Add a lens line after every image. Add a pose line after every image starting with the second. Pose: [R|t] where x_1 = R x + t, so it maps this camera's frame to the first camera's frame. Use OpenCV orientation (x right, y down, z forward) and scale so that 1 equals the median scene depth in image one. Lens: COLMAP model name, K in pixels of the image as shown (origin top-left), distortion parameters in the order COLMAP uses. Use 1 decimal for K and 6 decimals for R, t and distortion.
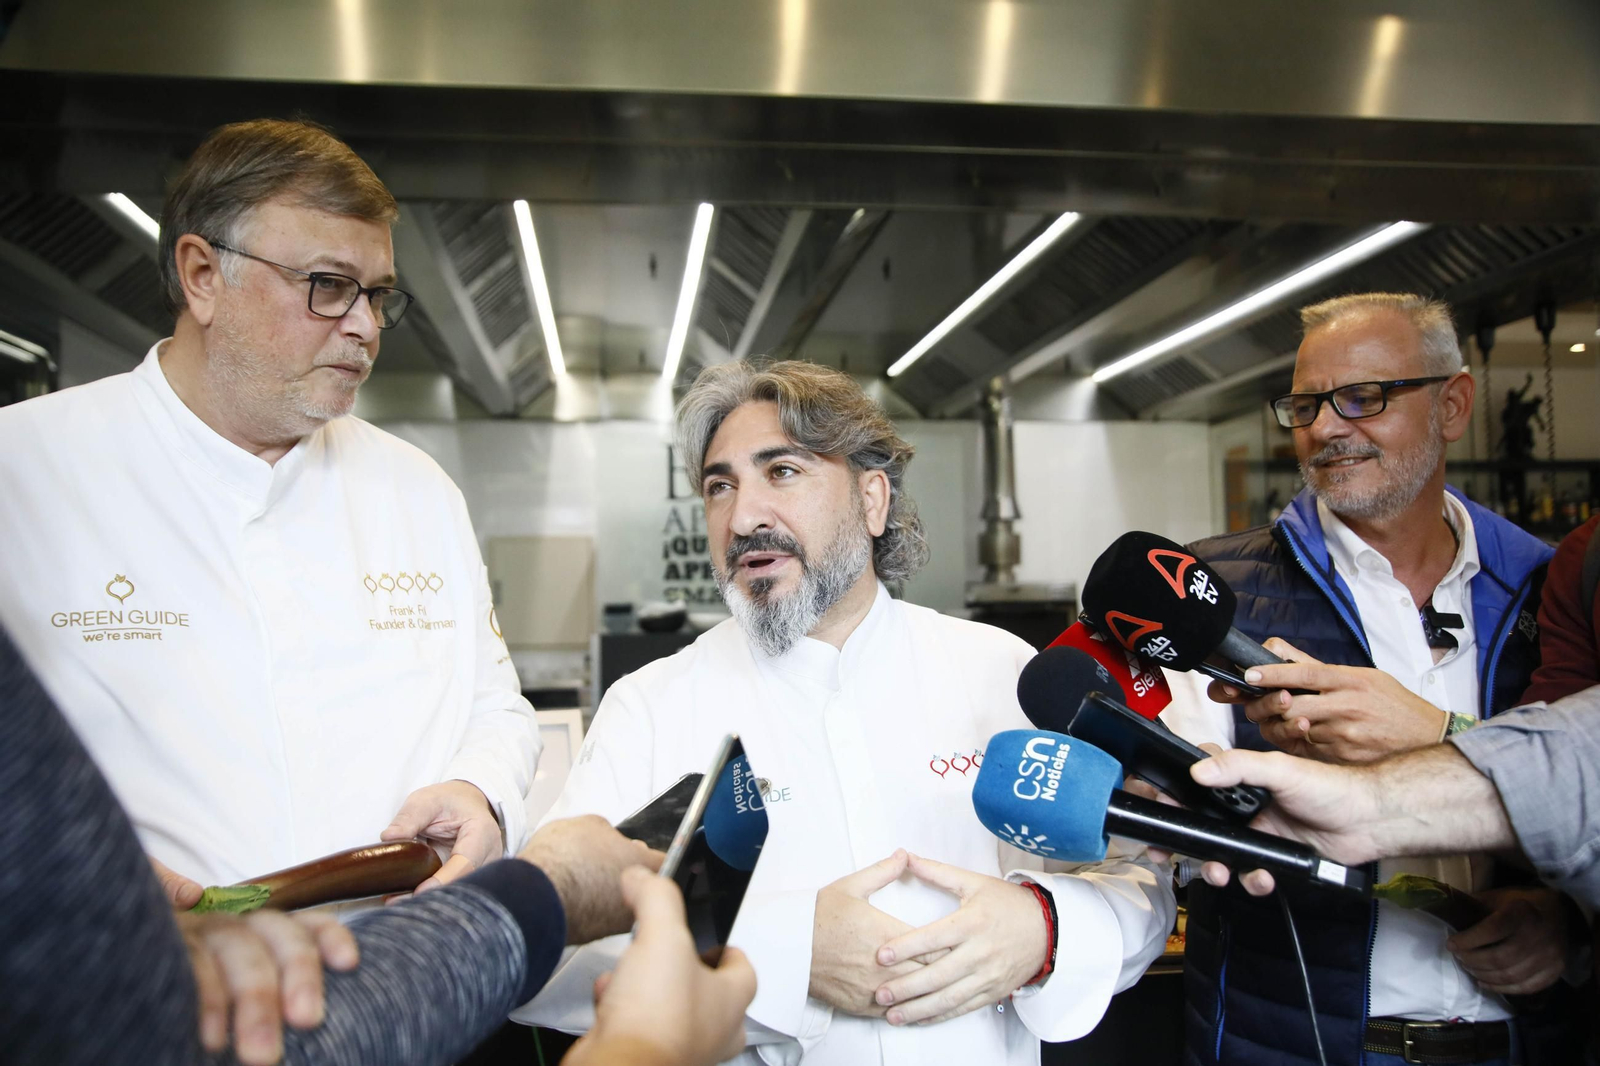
lens RADIAL K [[1337.2, 0, 786.8], [0, 1337.2, 533.4], [0, 0, 1]] dist [-0.032648, 0.075930]
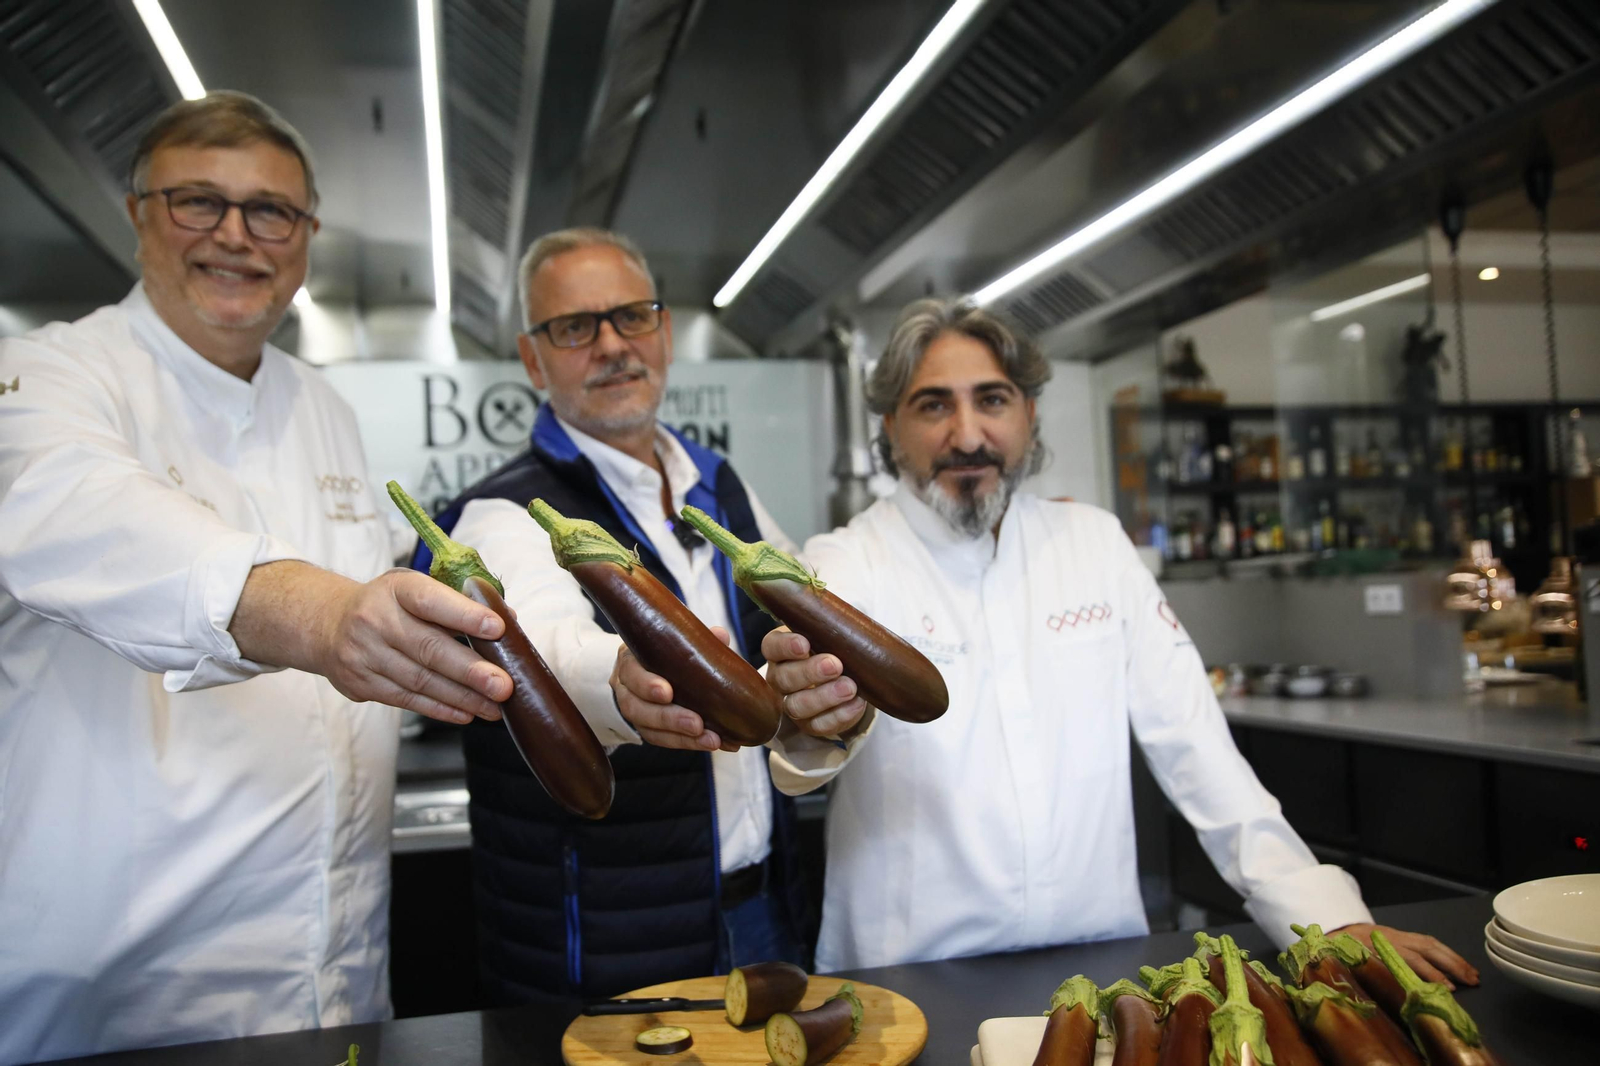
lens RADIAL K [[1337.2, 0, 797.6], [0, 1337.2, 520.2], [0, 0, 1]] dist [-0.032648, 0.075930]
pose [[0.992222, -0.022164, 0.122494, 0.022301], [0.022898, 0.999727, -0.004586, 0.019476], [-0.122359, 0.007356, 0.992459, 0.178412]]
